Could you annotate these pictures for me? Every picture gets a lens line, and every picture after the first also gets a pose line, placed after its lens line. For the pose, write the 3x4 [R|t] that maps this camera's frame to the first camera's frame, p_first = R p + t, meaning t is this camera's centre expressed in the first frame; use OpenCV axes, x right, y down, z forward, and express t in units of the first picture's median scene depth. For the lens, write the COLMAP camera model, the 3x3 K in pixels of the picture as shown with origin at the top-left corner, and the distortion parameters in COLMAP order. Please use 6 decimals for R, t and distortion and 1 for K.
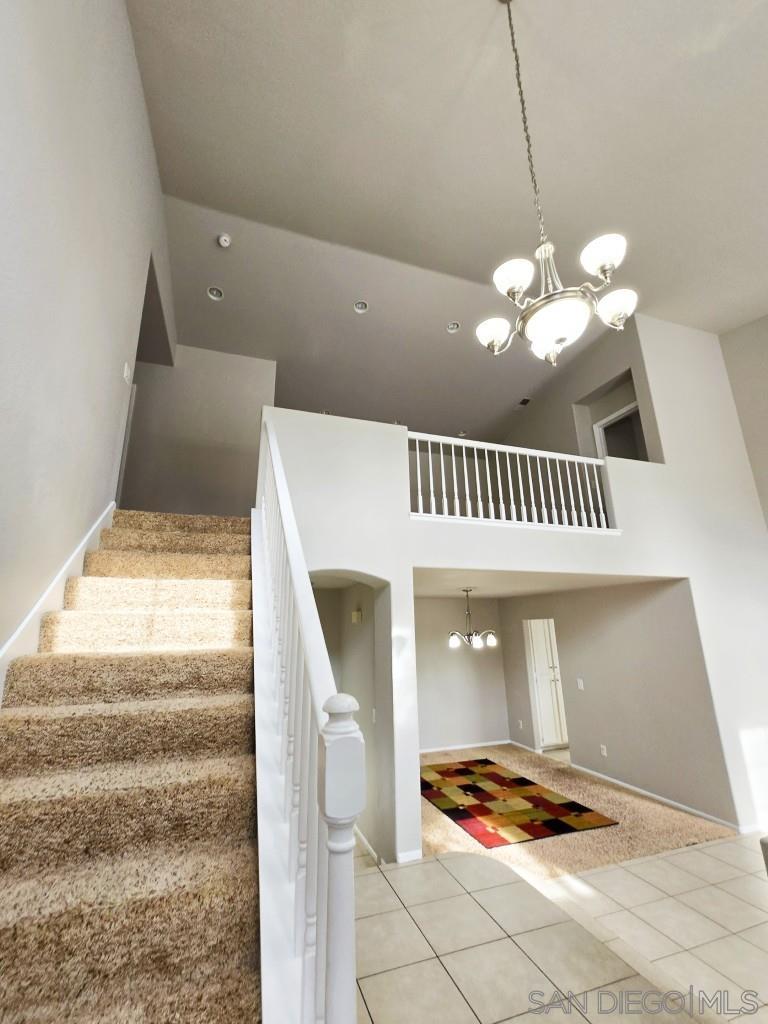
lens RADIAL K [[434.6, 0, 380.1], [0, 434.6, 512.8], [0, 0, 1]] dist [-0.002048, -0.000424]
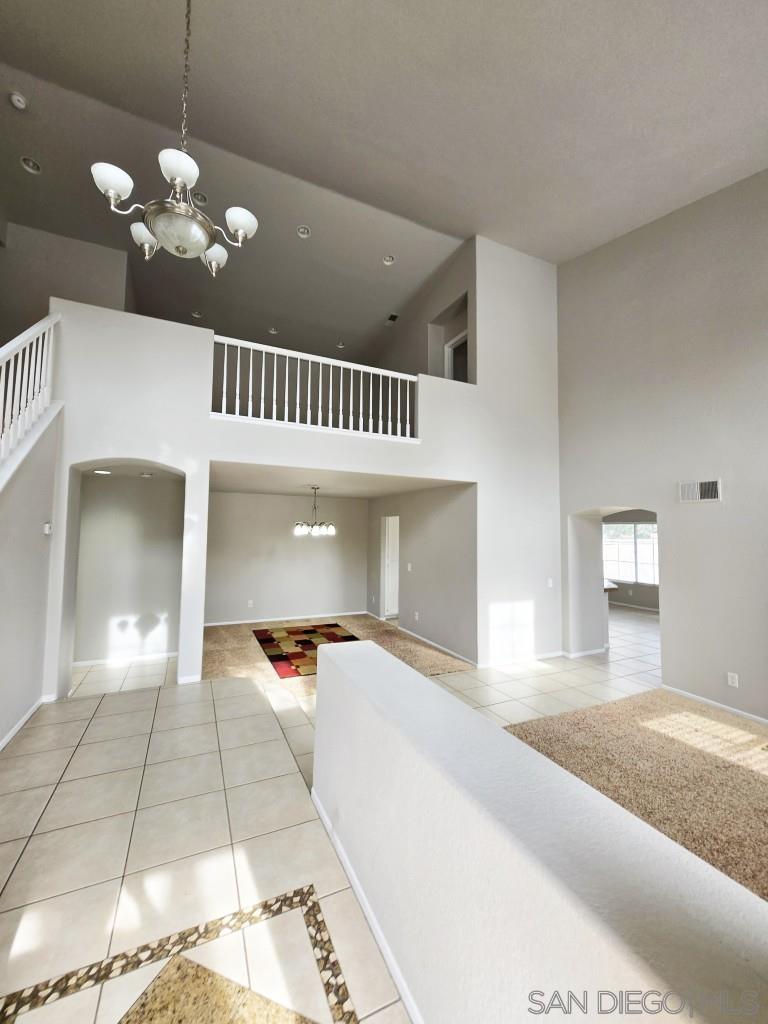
lens RADIAL K [[400.6, 0, 380.4], [0, 400.6, 510.5], [0, 0, 1]] dist [-0.001261, -0.000042]
pose [[0.993976, 0.033085, 0.104483, 0.313137], [-0.054261, 0.976862, 0.206875, 0.007779], [-0.095221, -0.211298, 0.972772, -0.077984]]
